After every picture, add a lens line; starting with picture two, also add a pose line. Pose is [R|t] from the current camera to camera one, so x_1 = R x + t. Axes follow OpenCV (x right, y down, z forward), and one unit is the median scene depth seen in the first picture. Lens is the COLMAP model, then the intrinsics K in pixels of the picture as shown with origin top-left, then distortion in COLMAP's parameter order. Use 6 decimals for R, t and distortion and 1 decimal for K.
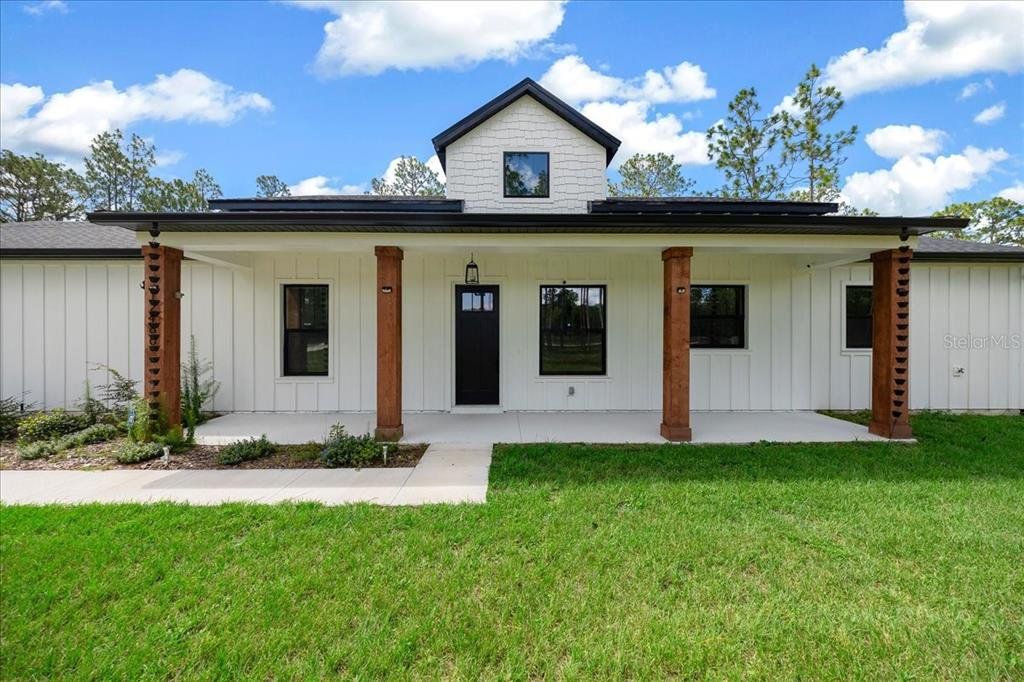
lens RADIAL K [[337.3, 0, 510.9], [0, 337.3, 330.6], [0, 0, 1]] dist [-0.008510, -0.000070]
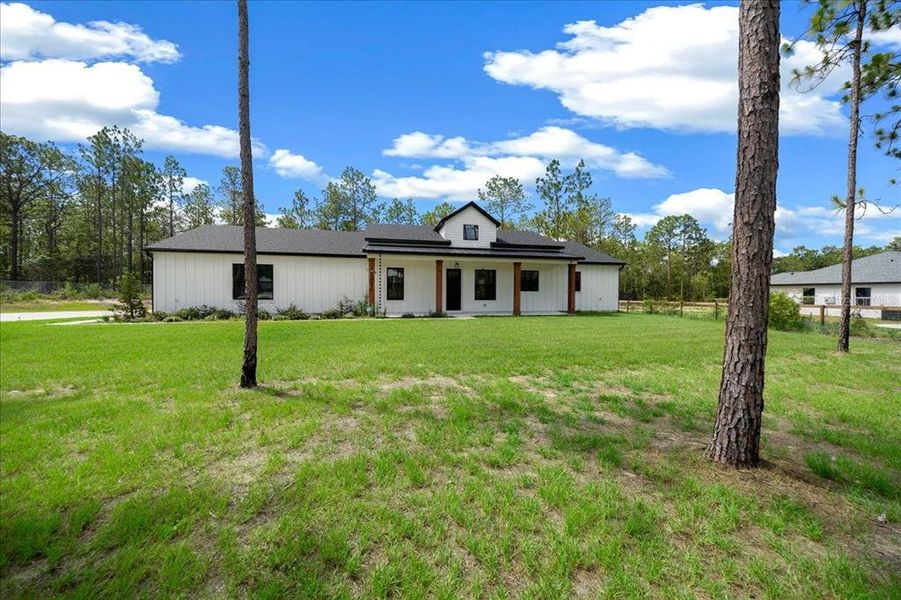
lens RADIAL K [[296.8, 0, 449.5], [0, 296.8, 290.8], [0, 0, 1]] dist [-0.008510, -0.000070]
pose [[0.976759, 0.003943, 0.214304, -0.696000], [-0.006639, 0.999908, 0.011863, 0.020507], [-0.214237, -0.013010, 0.976695, -1.520402]]
